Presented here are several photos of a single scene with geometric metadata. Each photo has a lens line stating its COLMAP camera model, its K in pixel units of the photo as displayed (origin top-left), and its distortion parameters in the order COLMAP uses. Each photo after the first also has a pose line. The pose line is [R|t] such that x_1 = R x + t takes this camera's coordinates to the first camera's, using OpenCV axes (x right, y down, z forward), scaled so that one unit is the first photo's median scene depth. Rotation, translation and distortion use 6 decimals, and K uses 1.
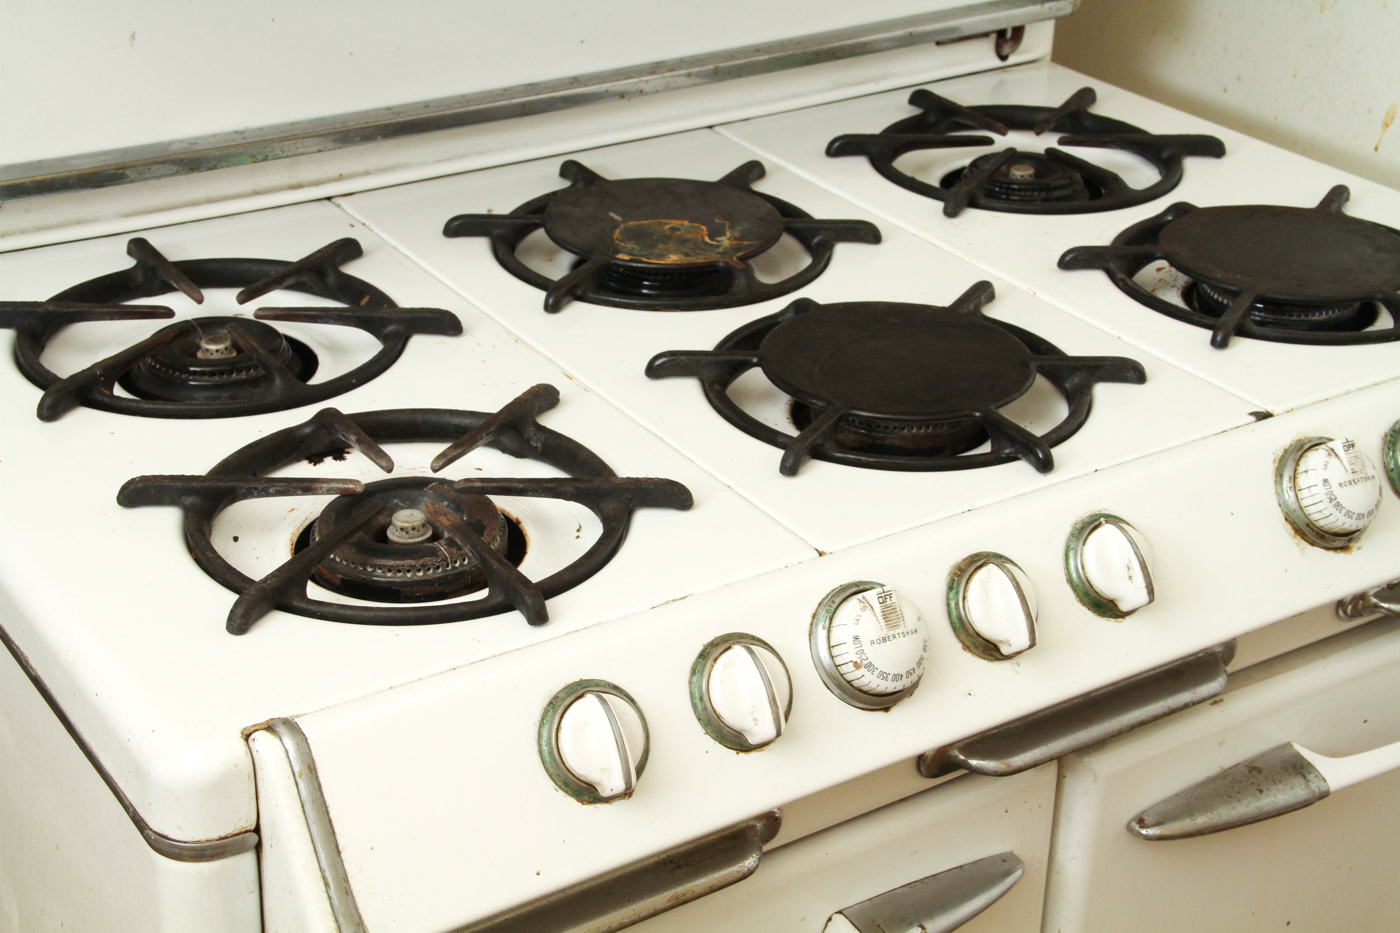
lens RADIAL K [[2152.5, 0, 668.6], [0, 2152.5, 474.4], [0, 0, 1]] dist [0.146180, 0.000000]
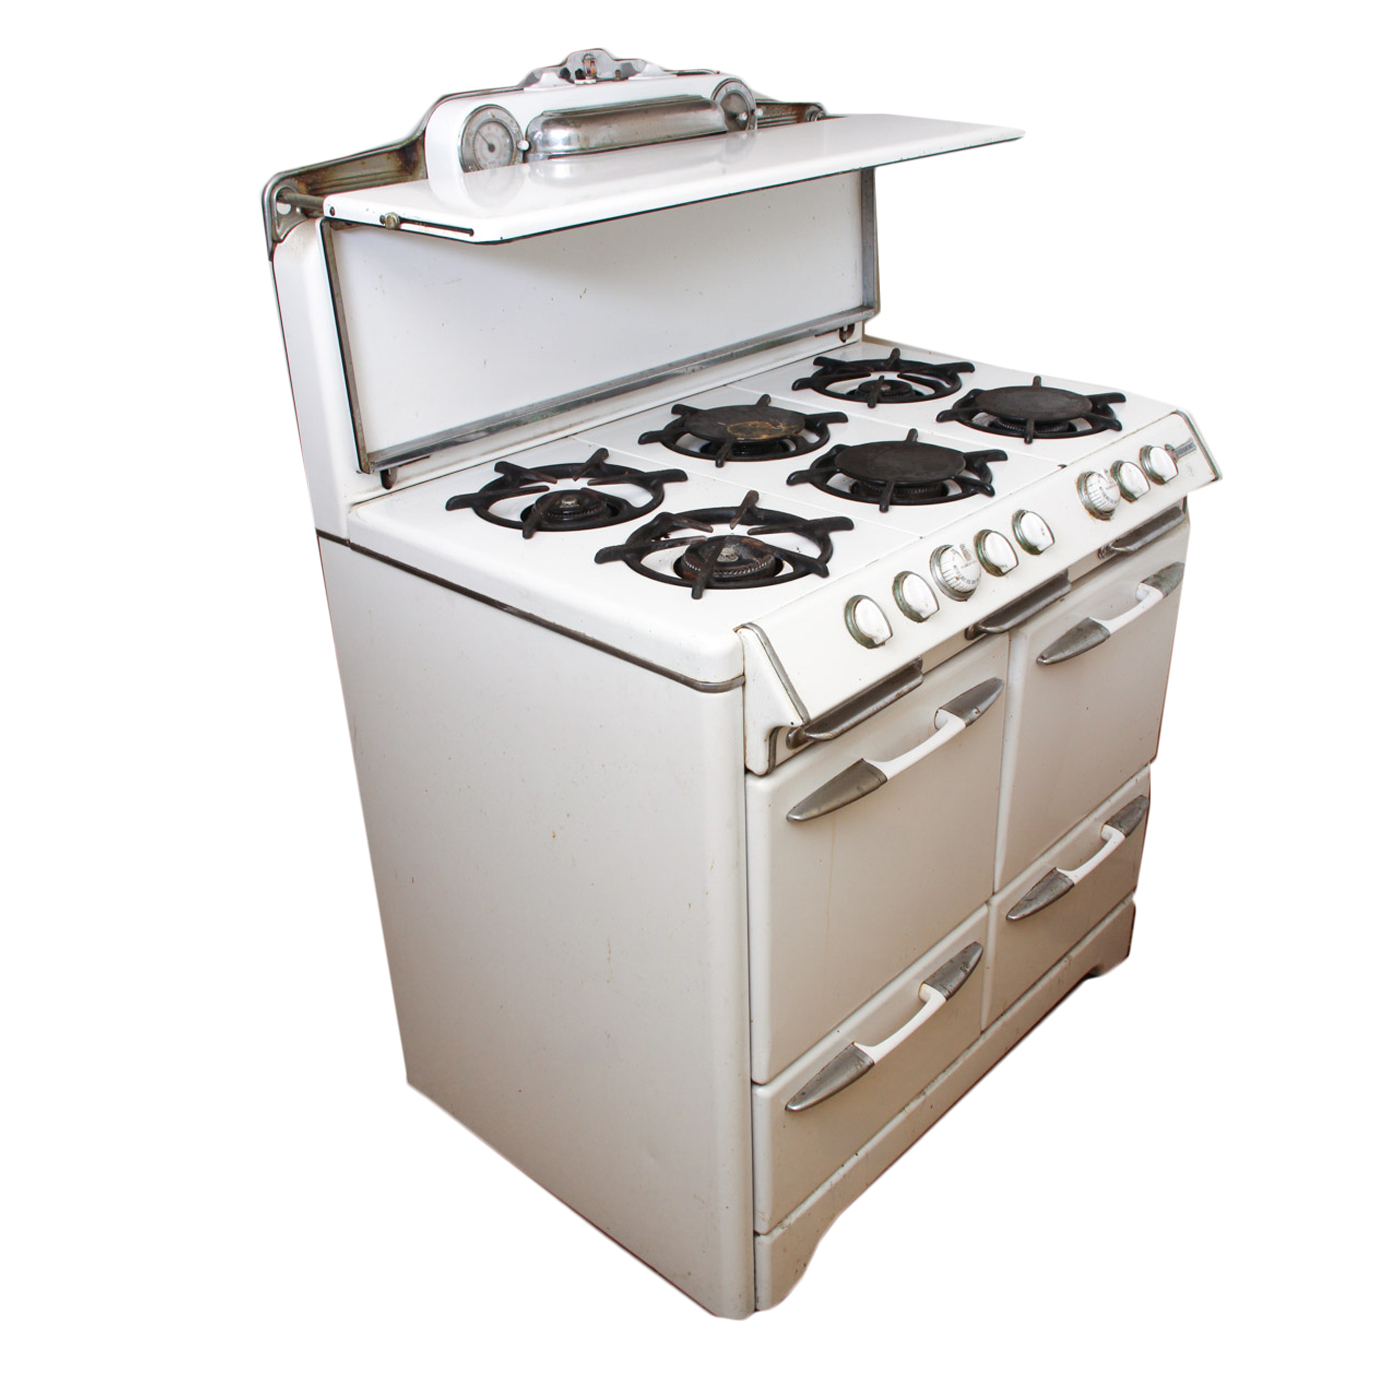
lens RADIAL K [[1350.2, 0, 706.3], [0, 1350.2, 701.5], [0, 0, 1]] dist [-0.110520, 0.000000]
pose [[0.967096, -0.163324, 0.195064, -0.358608], [0.160366, 0.986572, 0.030973, 0.102956], [-0.197503, 0.001327, 0.980301, -0.234814]]
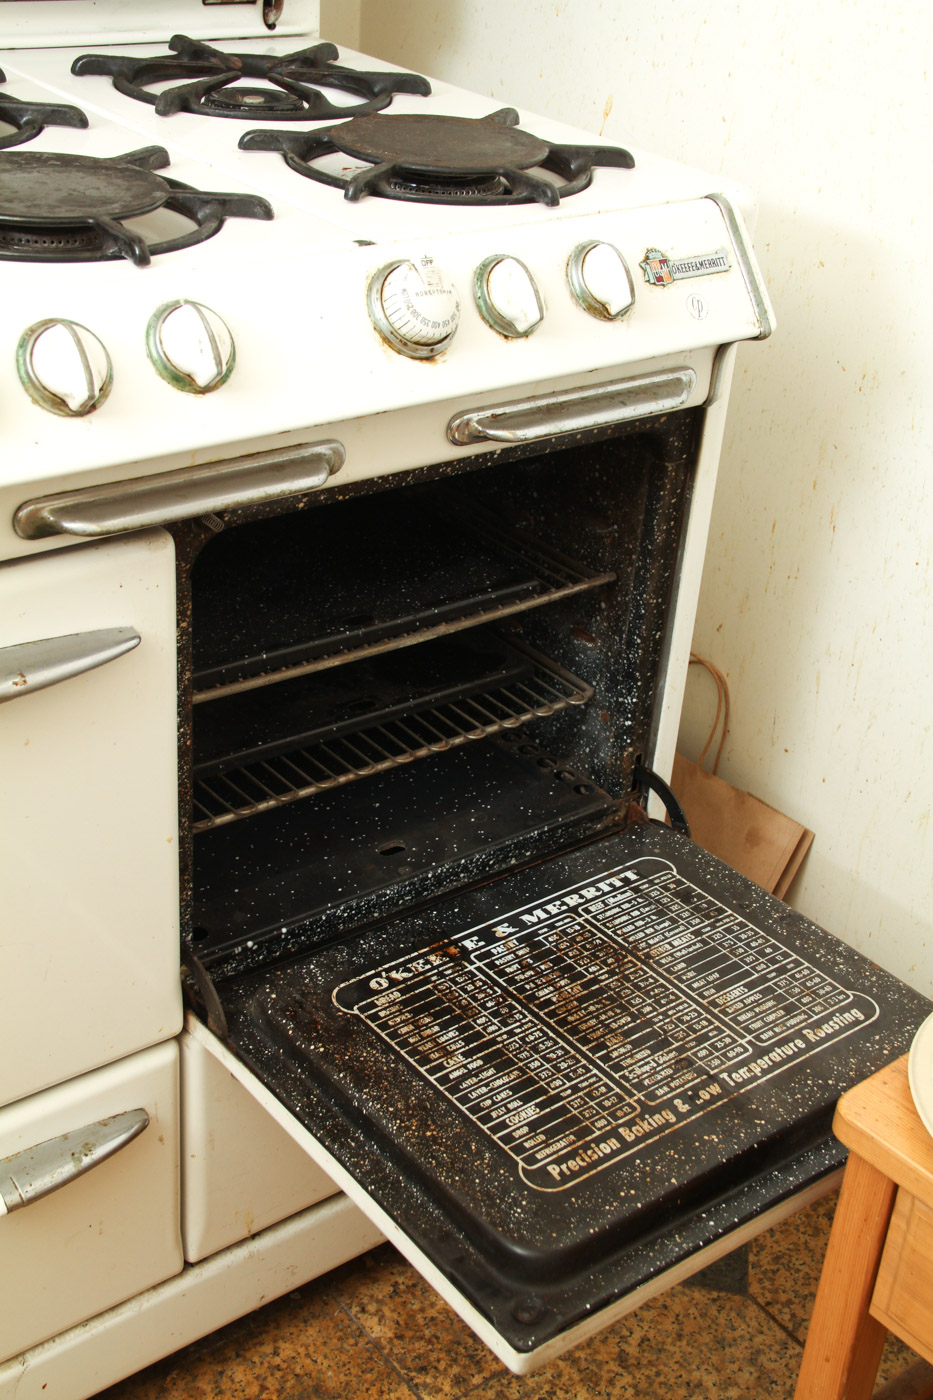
lens RADIAL K [[1752.0, 0, 454.5], [0, 1752.0, 729.0], [0, 0, 1]] dist [0.028747, 0.000000]
pose [[0.994668, 0.001223, 0.103121, 0.215746], [-0.007915, 0.997886, 0.064507, 0.156146], [-0.102824, -0.064979, 0.992575, 0.079897]]
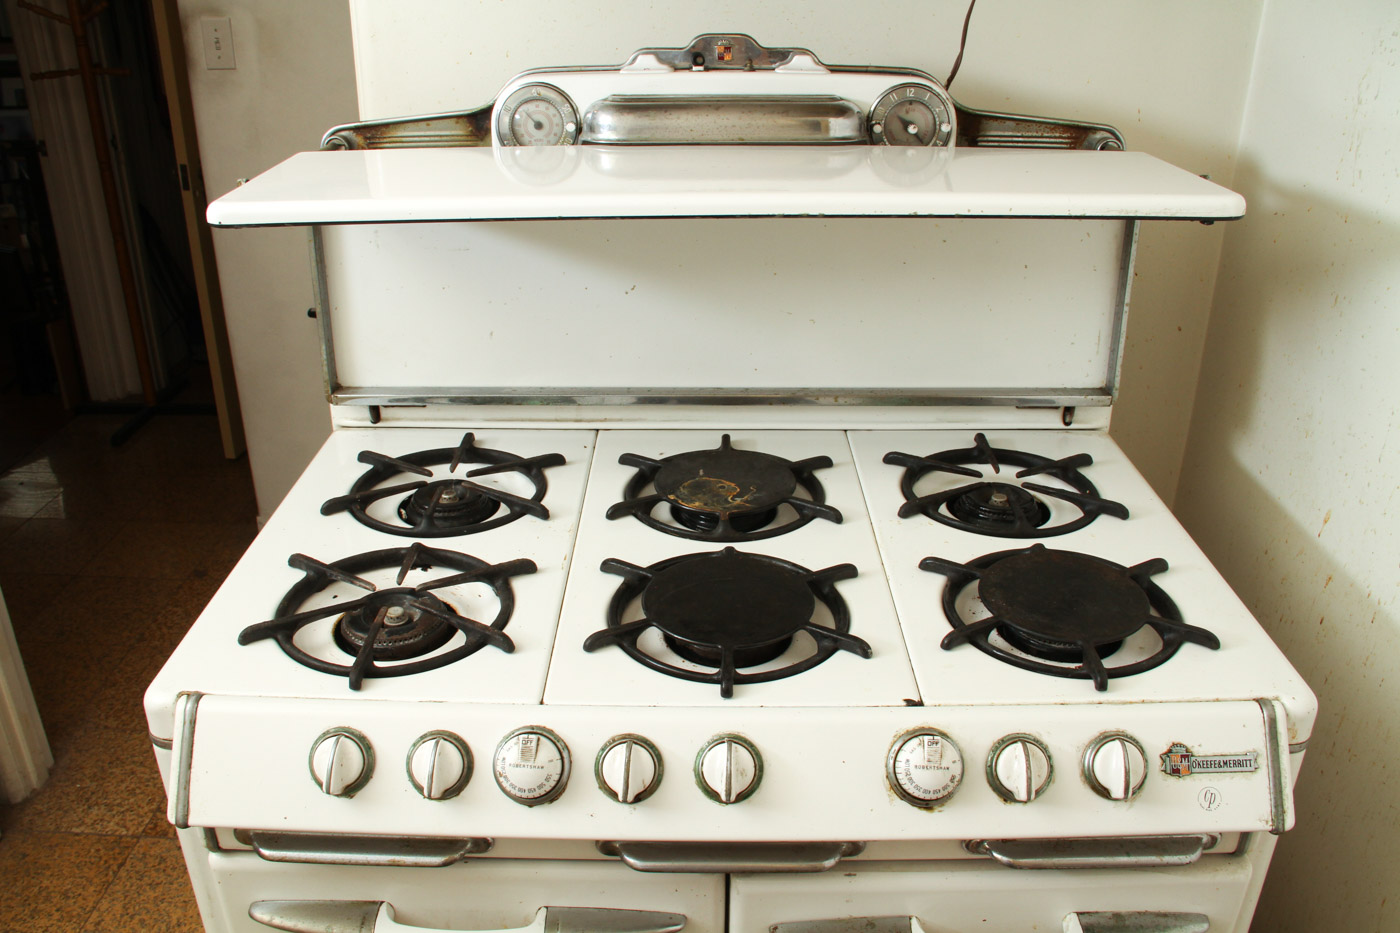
lens RADIAL K [[1128.2, 0, 667.5], [0, 1128.2, 429.1], [0, 0, 1]] dist [-0.170457, 0.088376]
pose [[0.829481, 0.184198, -0.527288, 0.471167], [-0.238113, 0.970588, -0.035522, -0.131360], [0.505236, 0.155019, 0.848944, 0.269721]]
